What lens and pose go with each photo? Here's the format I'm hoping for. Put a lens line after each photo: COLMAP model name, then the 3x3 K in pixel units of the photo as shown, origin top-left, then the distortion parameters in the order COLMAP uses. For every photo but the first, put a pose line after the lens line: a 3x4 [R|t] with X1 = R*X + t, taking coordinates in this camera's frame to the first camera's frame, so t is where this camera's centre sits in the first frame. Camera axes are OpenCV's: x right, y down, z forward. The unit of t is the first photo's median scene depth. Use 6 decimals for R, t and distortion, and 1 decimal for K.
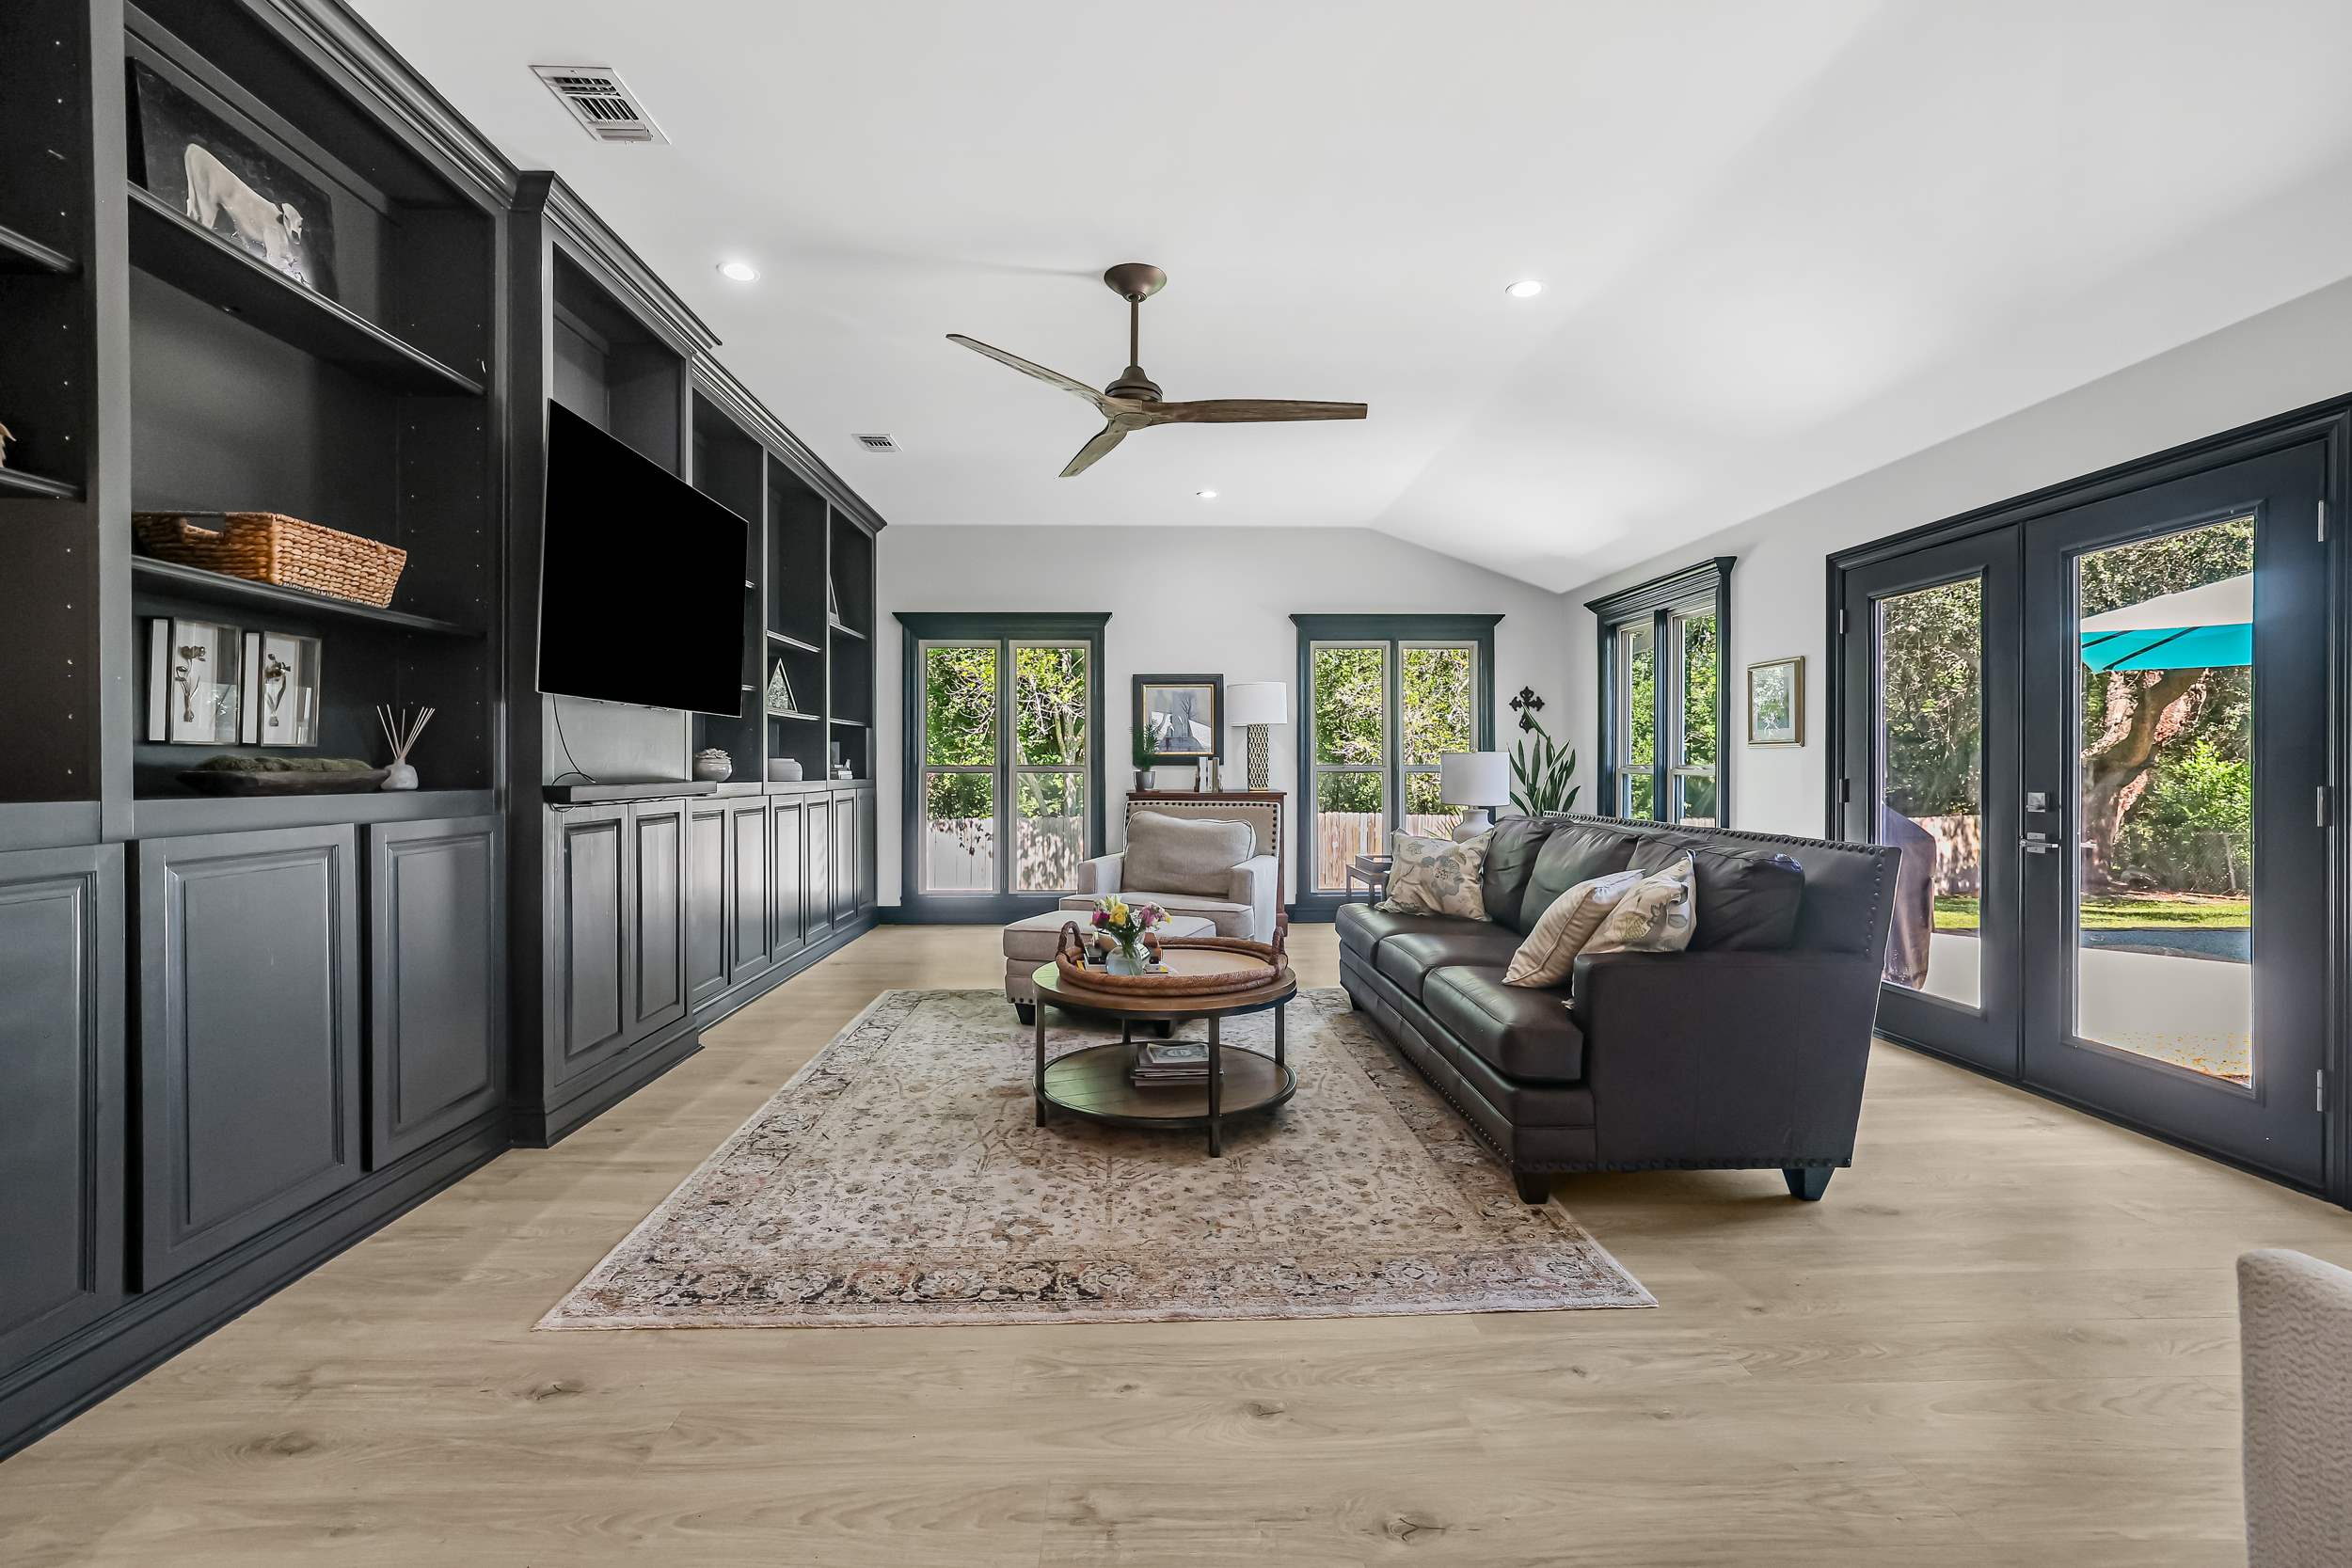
lens RADIAL K [[1014.0, 0, 1170.4], [0, 1014.0, 765.8], [0, 0, 1]] dist [-0.031090, 0.016054]
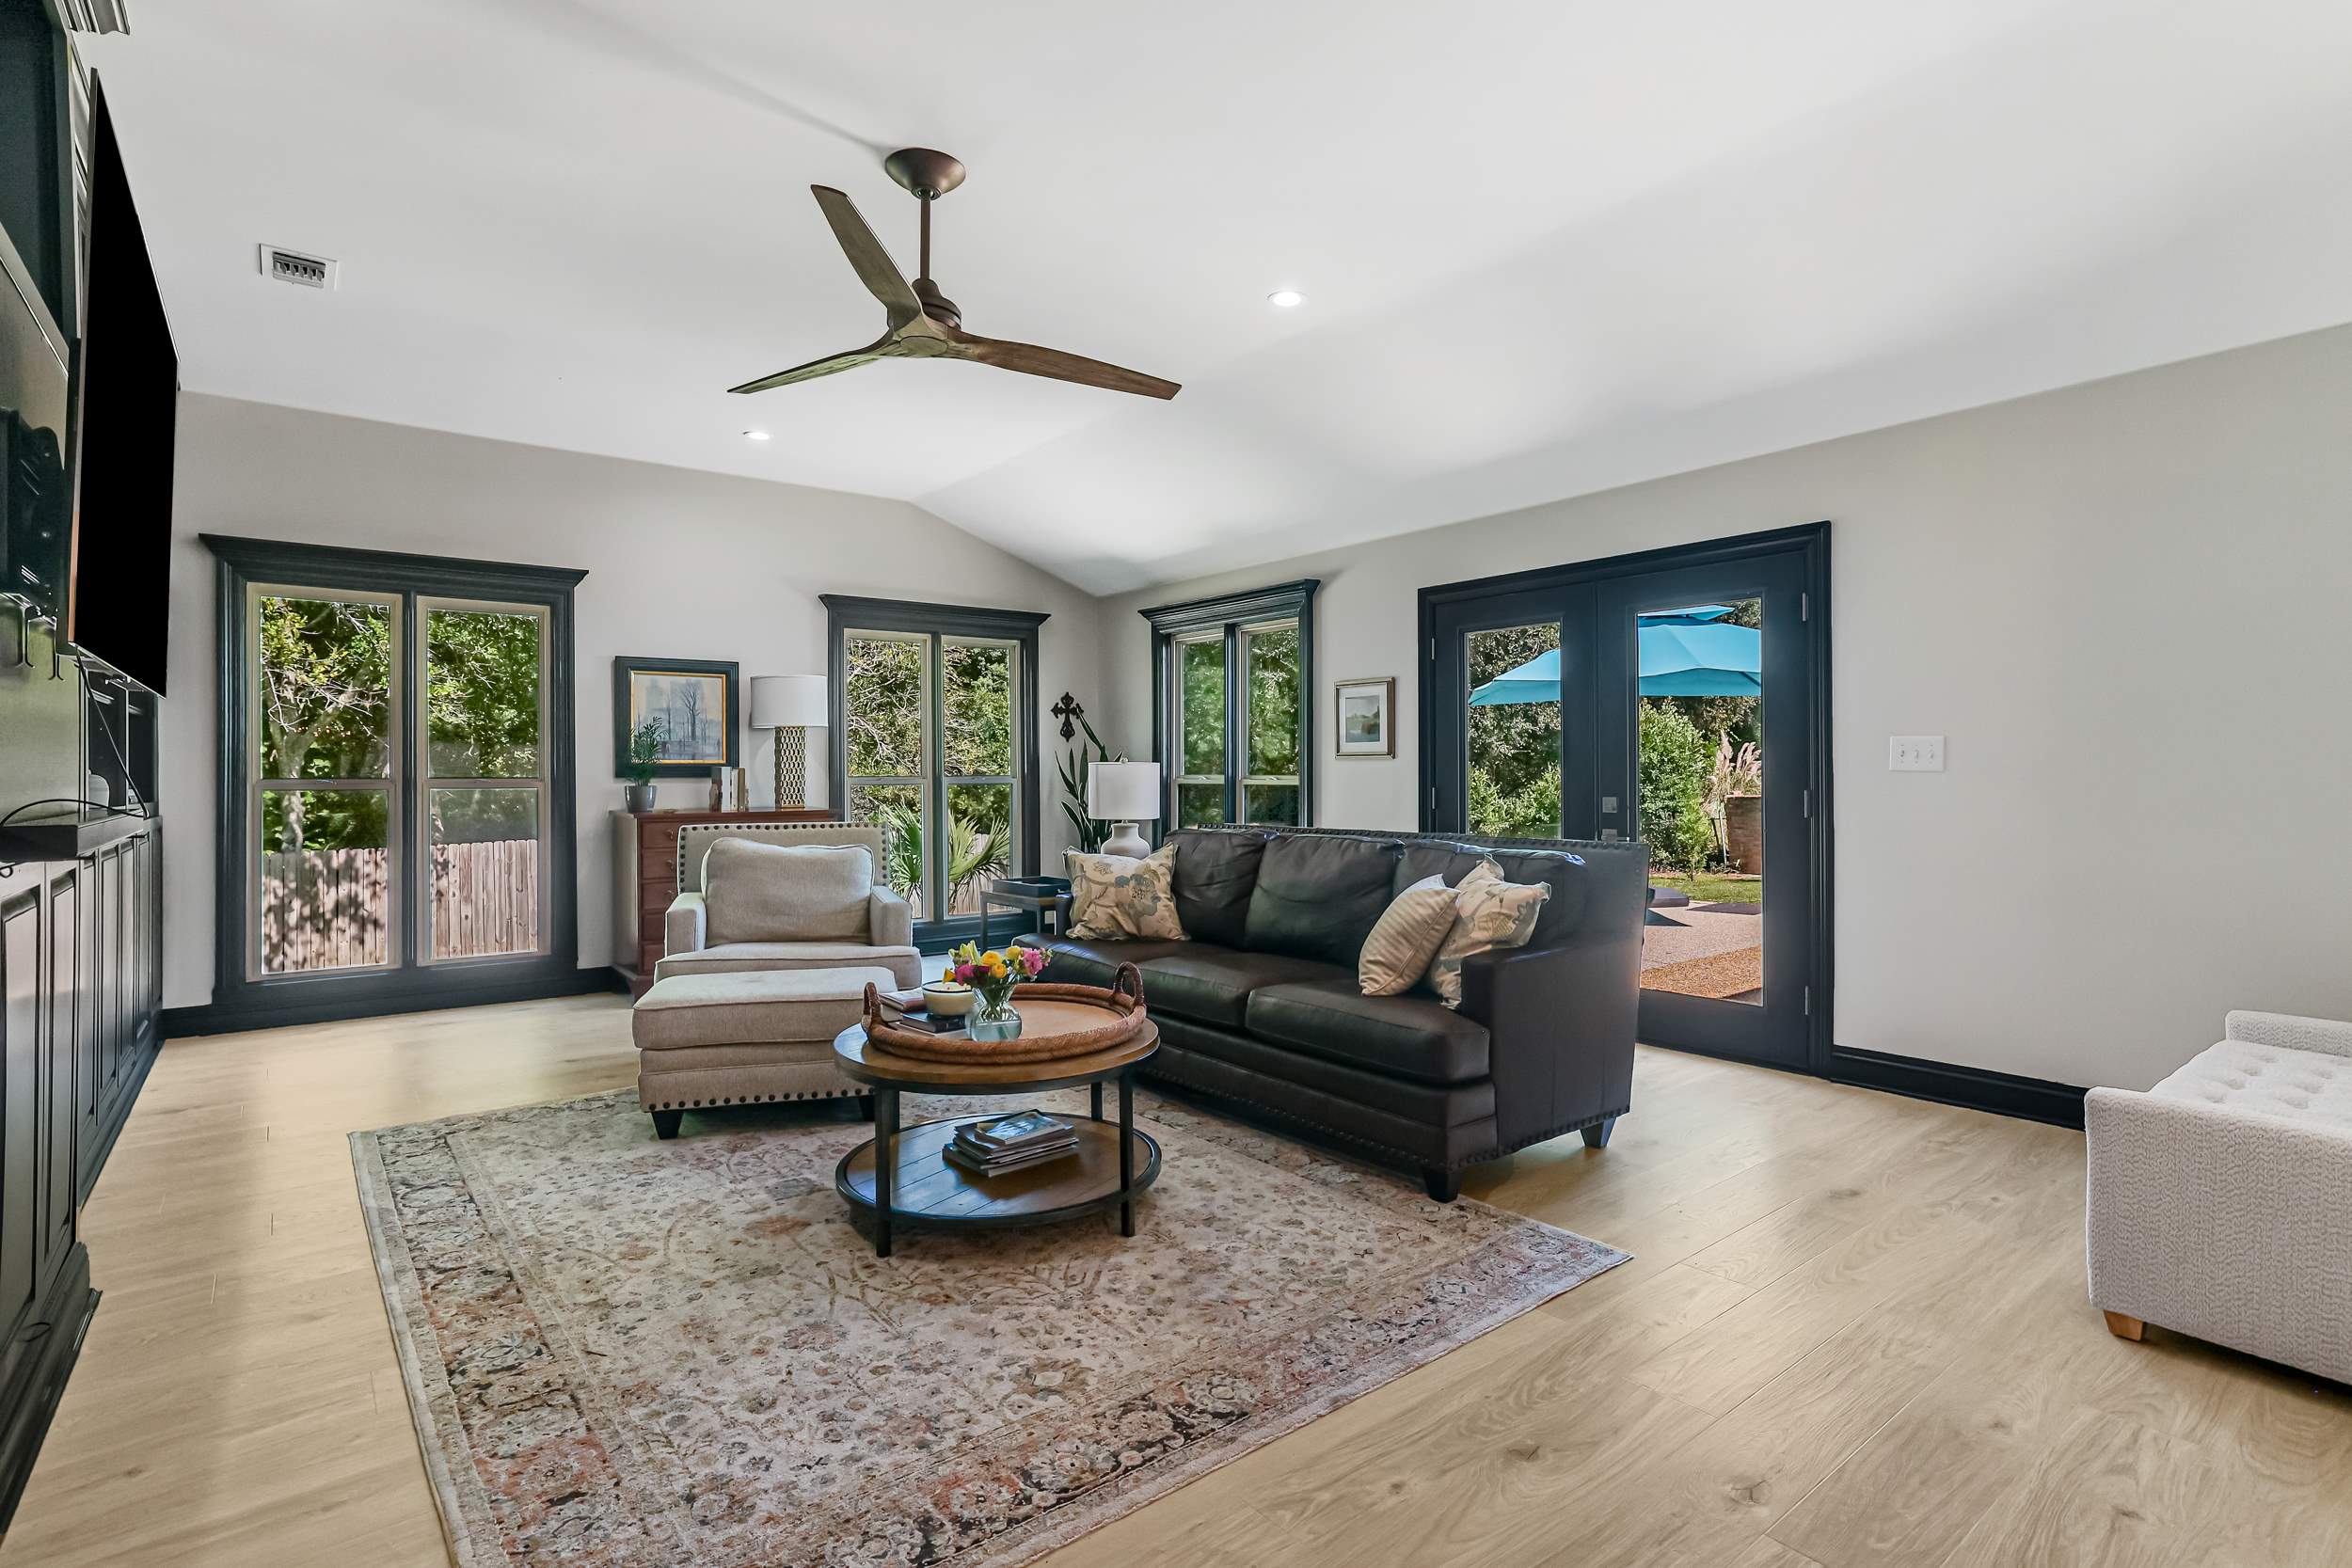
lens RADIAL K [[1144.5, 0, 1178.3], [0, 1144.5, 770.3], [0, 0, 1]] dist [-0.011167, 0.003939]
pose [[0.805388, -0.000858, 0.592747, -0.438433], [0.003368, 0.999989, -0.003129, -0.004237], [-0.592738, 0.004516, 0.805383, 0.169485]]
